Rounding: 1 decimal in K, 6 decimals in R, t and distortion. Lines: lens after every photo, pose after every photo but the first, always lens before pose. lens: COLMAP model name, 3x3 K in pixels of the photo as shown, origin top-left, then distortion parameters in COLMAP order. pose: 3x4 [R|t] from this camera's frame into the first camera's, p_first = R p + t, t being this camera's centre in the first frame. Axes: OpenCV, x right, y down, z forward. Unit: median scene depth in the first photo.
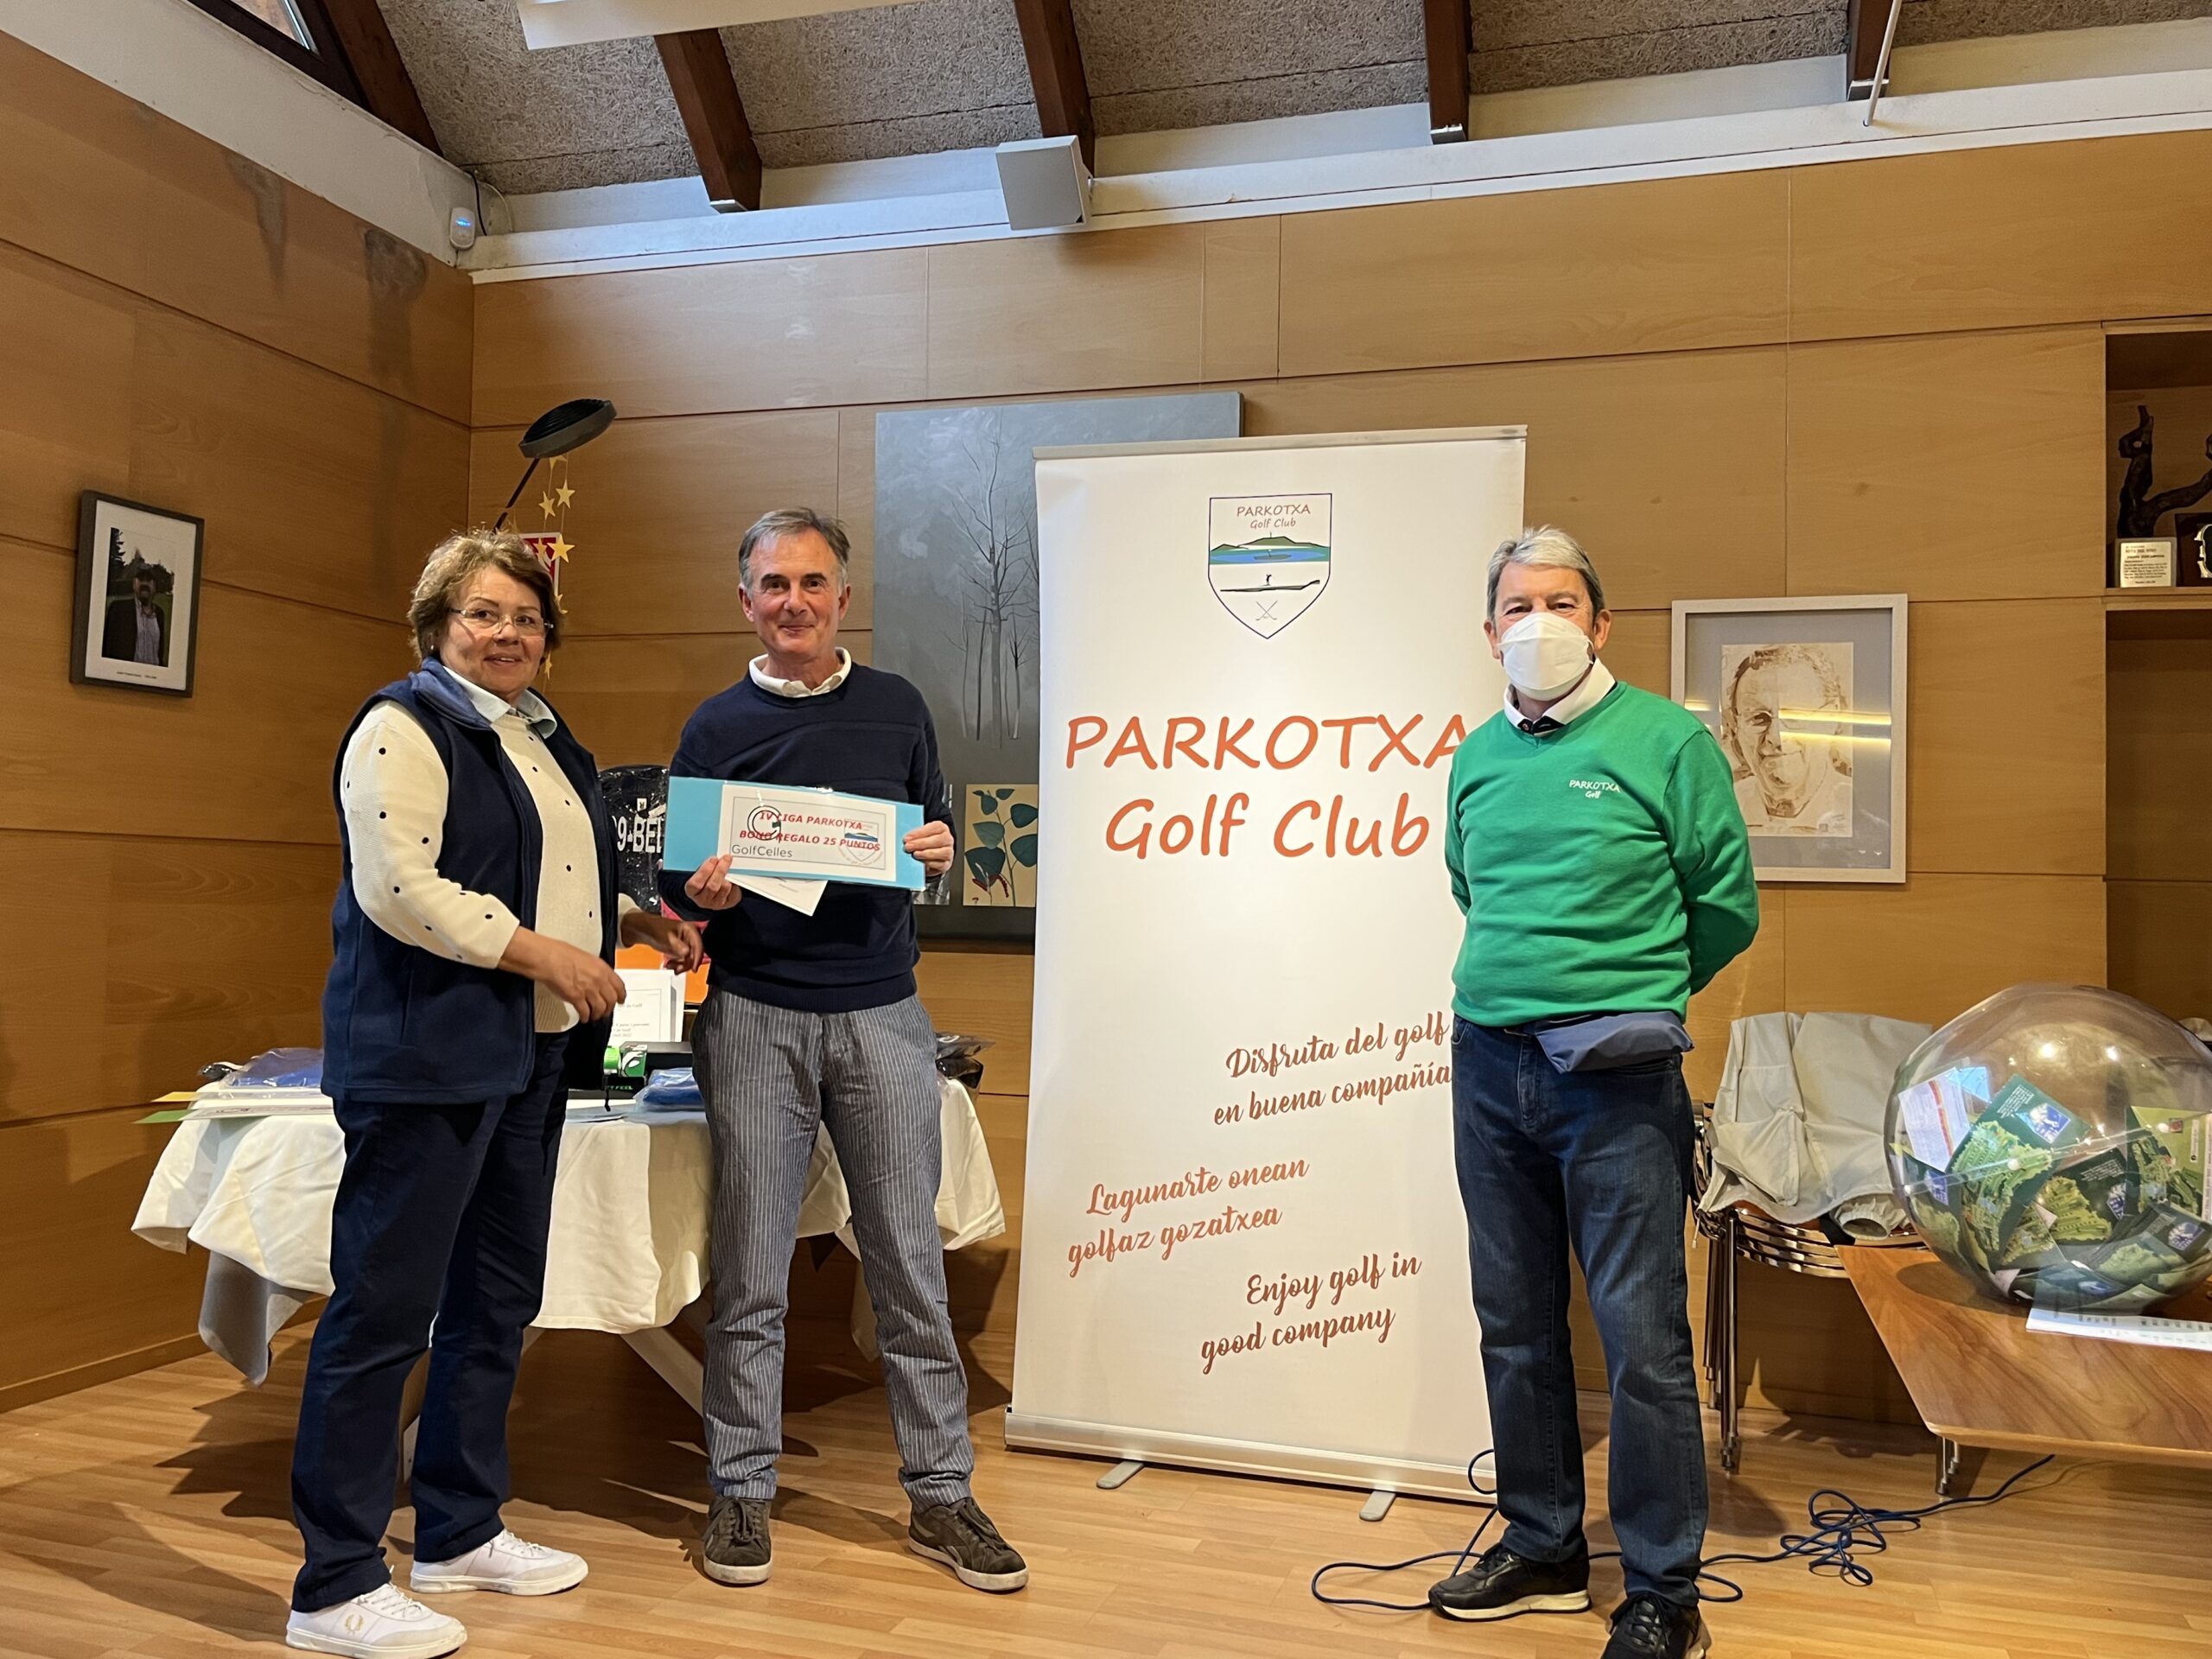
lens RADIAL K [[1864.8, 0, 1101.1], [0, 1864.8, 812.0], [0, 0, 1]] dist [0.062673, -0.072783]
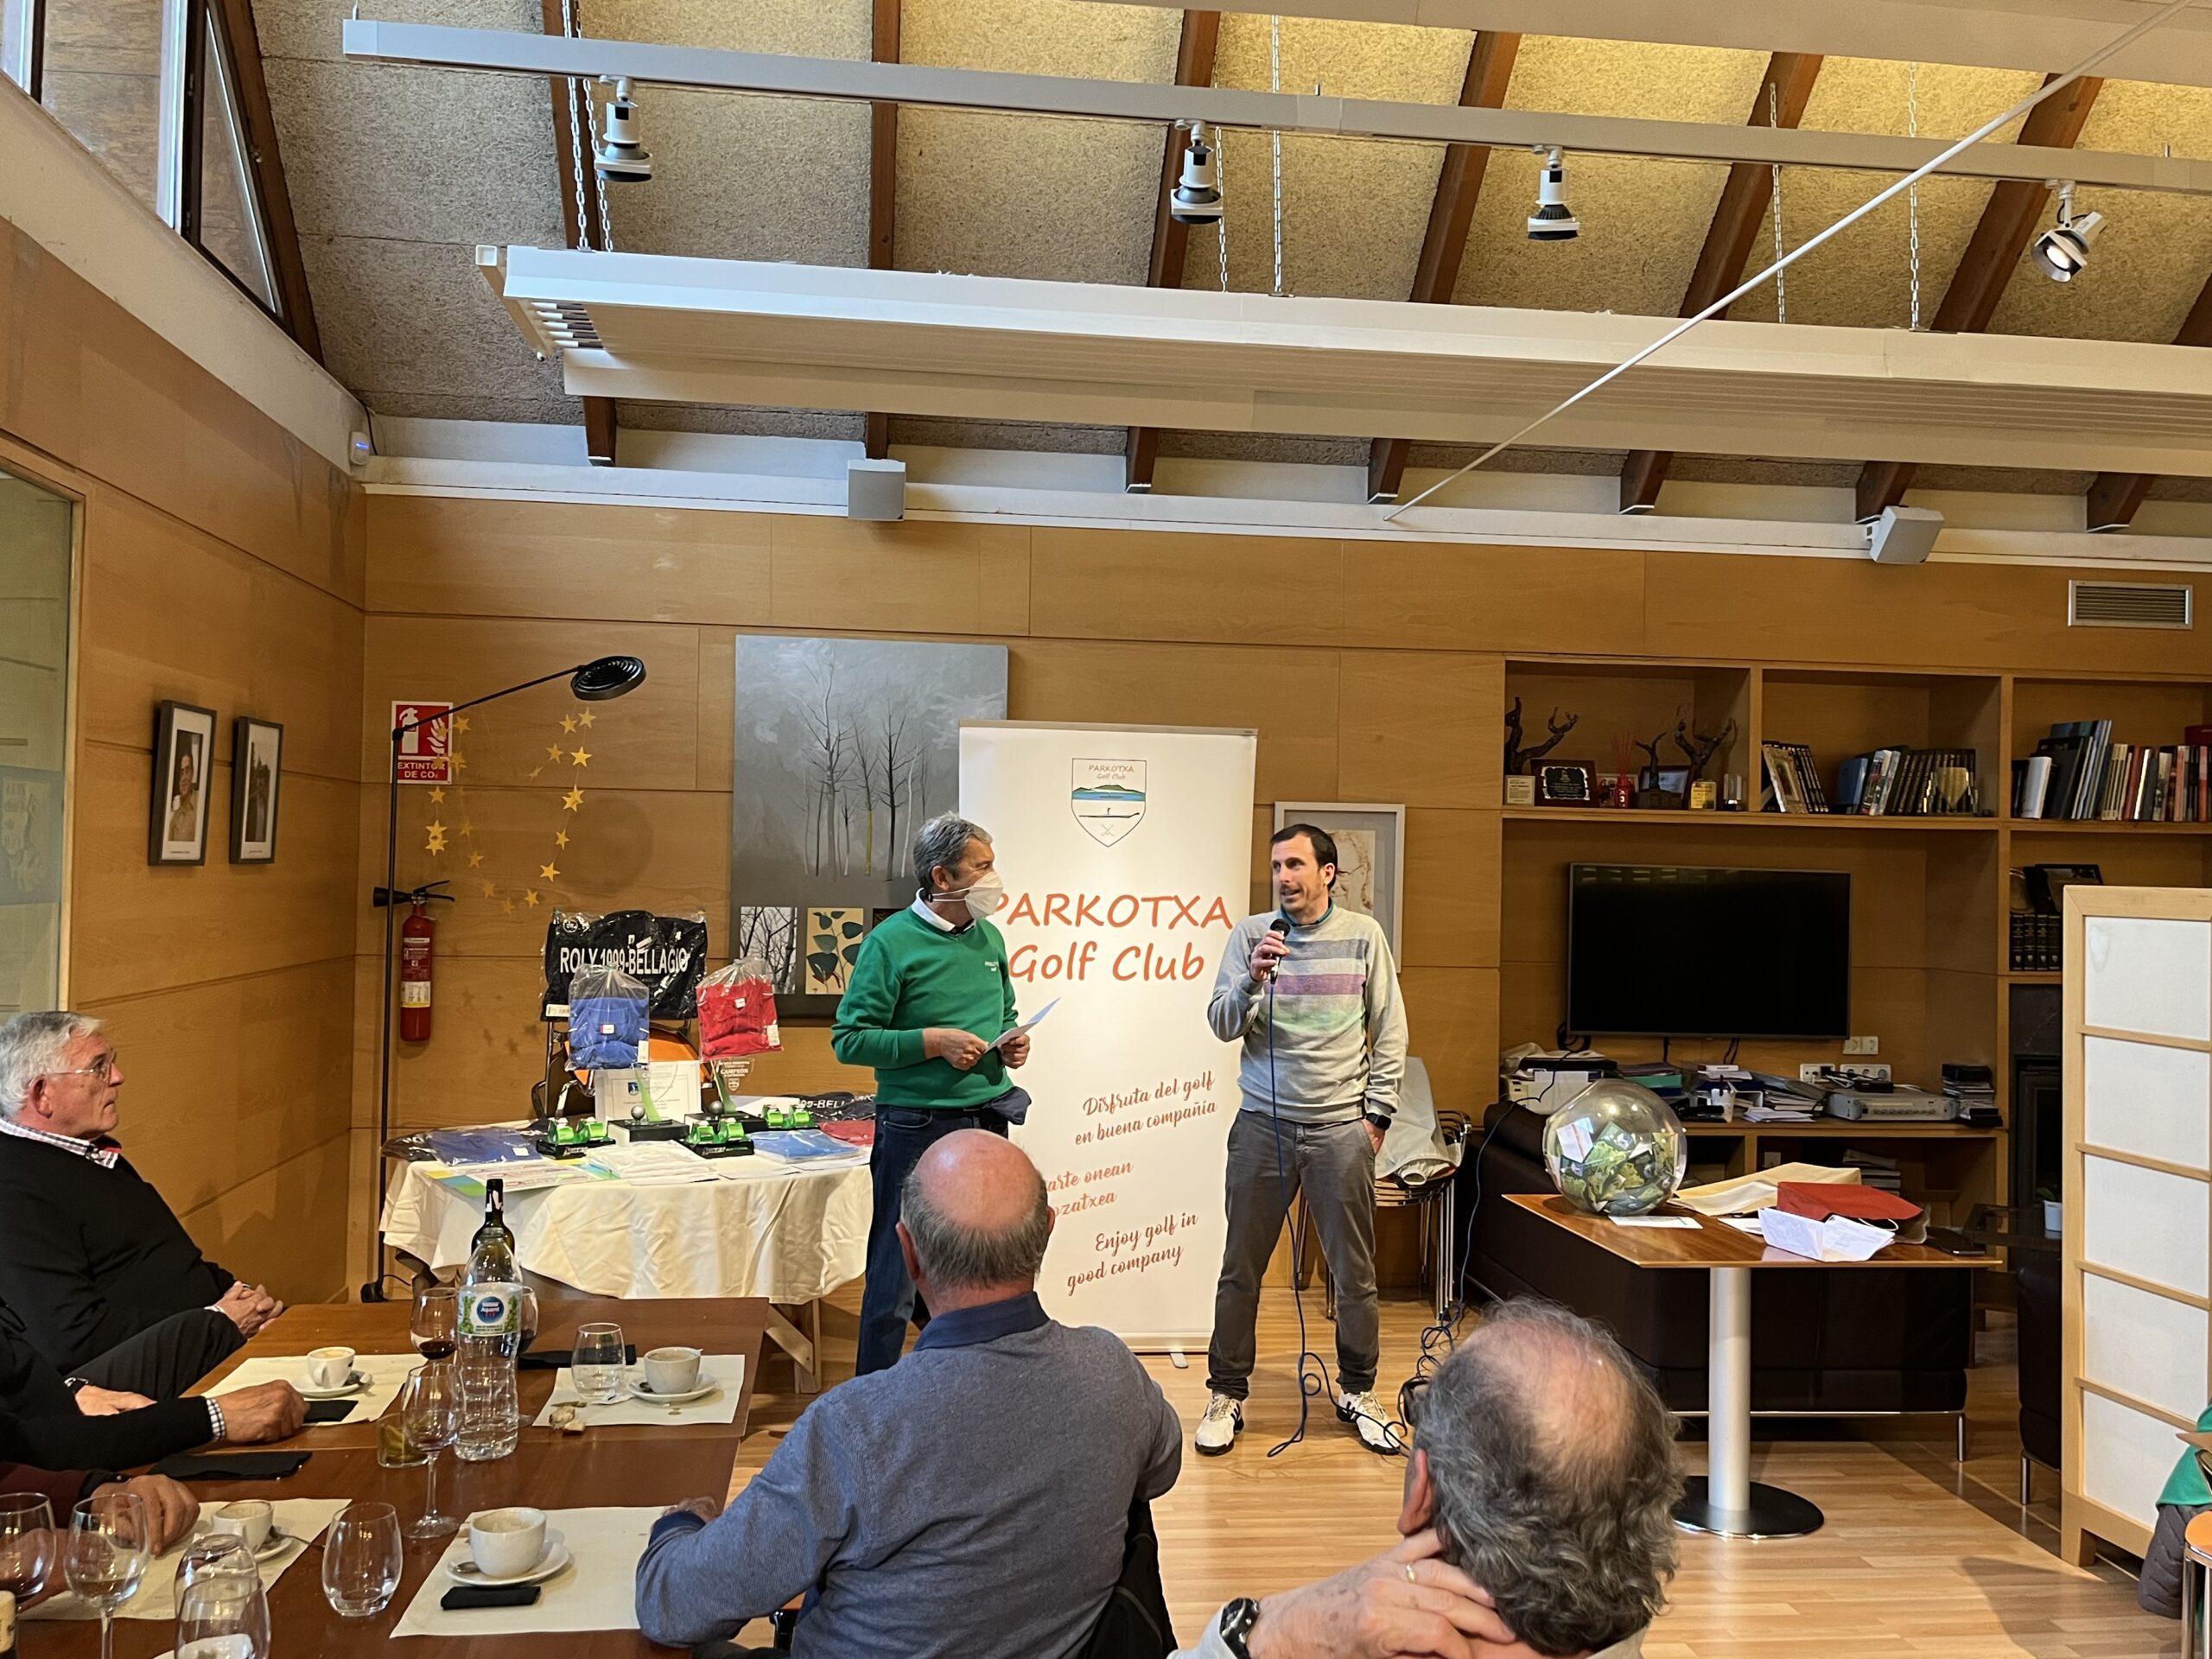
lens RADIAL K [[1864.8, 0, 1122.2], [0, 1864.8, 828.7], [0, 0, 1]] dist [0.062673, -0.072783]
pose [[0.906368, 0.004574, 0.422464, -0.537971], [-0.019542, 0.999325, 0.031106, -0.145864], [-0.422037, -0.036449, 0.905846, -0.442890]]
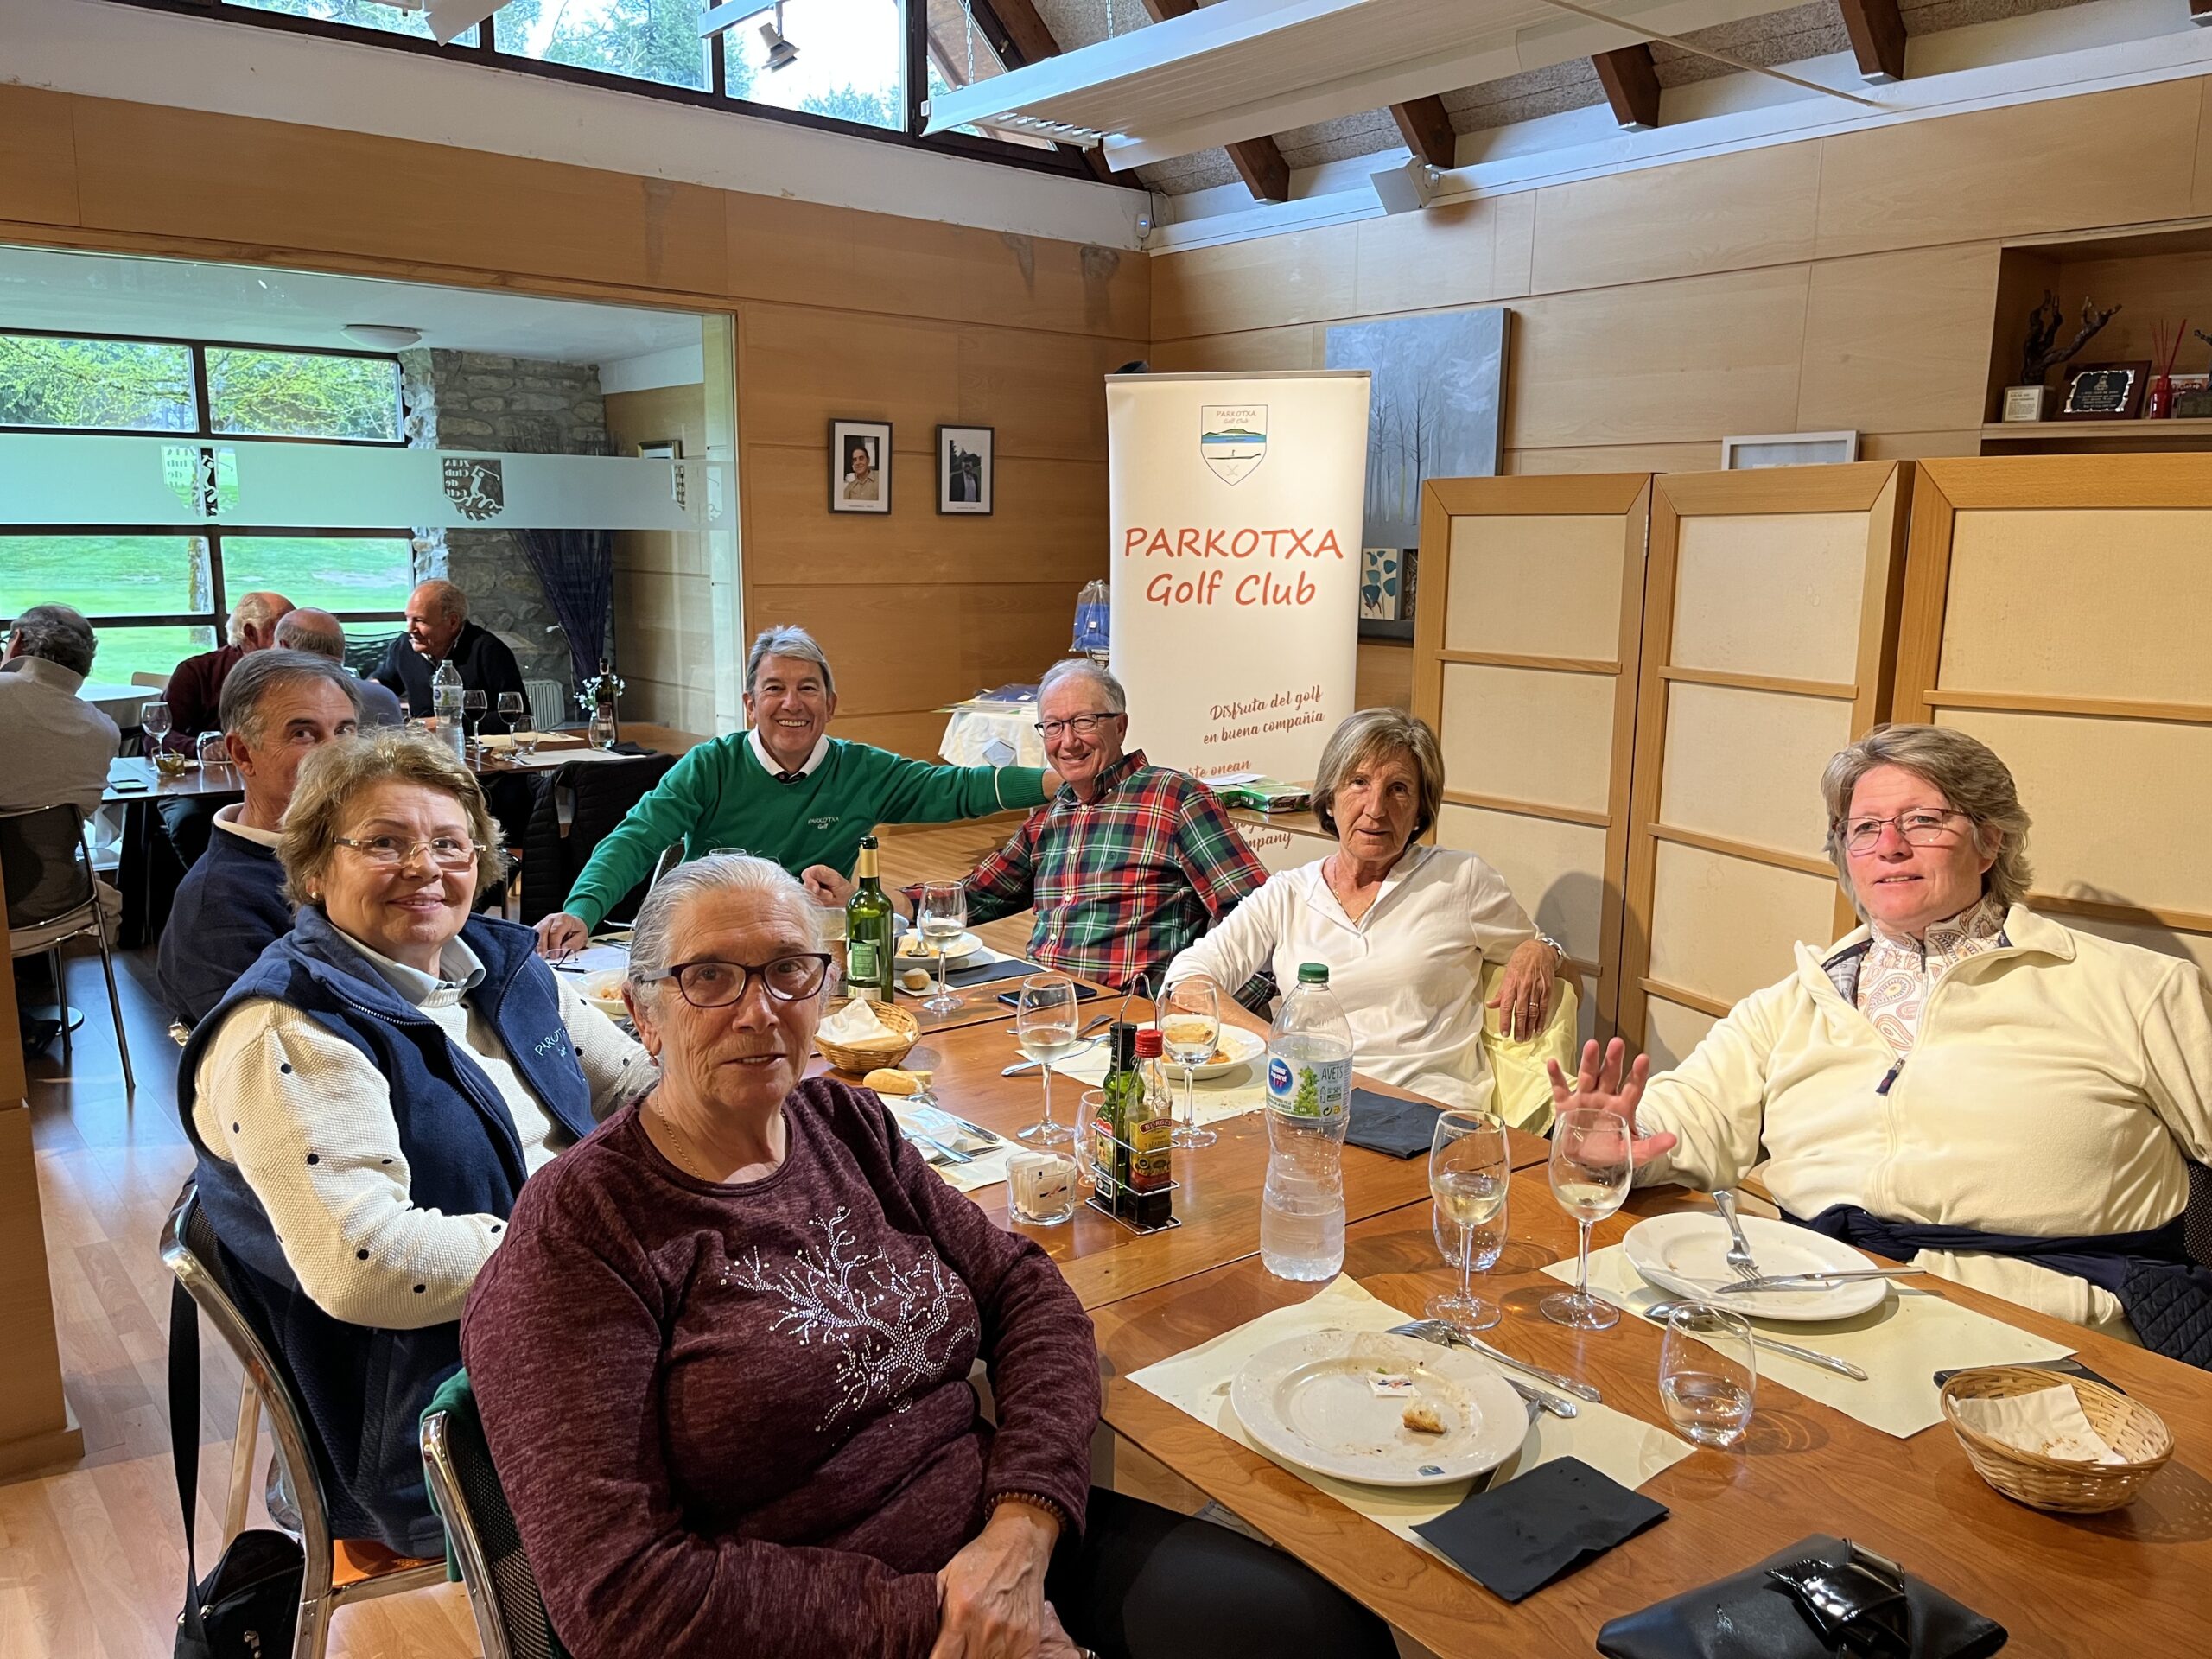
lens RADIAL K [[1667.5, 0, 1113.0], [0, 1667.5, 843.5], [0, 0, 1]] dist [0.051096, -0.057830]
pose [[0.839596, 0.088623, -0.535934, 0.716094], [0.032779, 0.976538, 0.212834, -0.102873], [0.542222, -0.196262, 0.816992, -0.568580]]
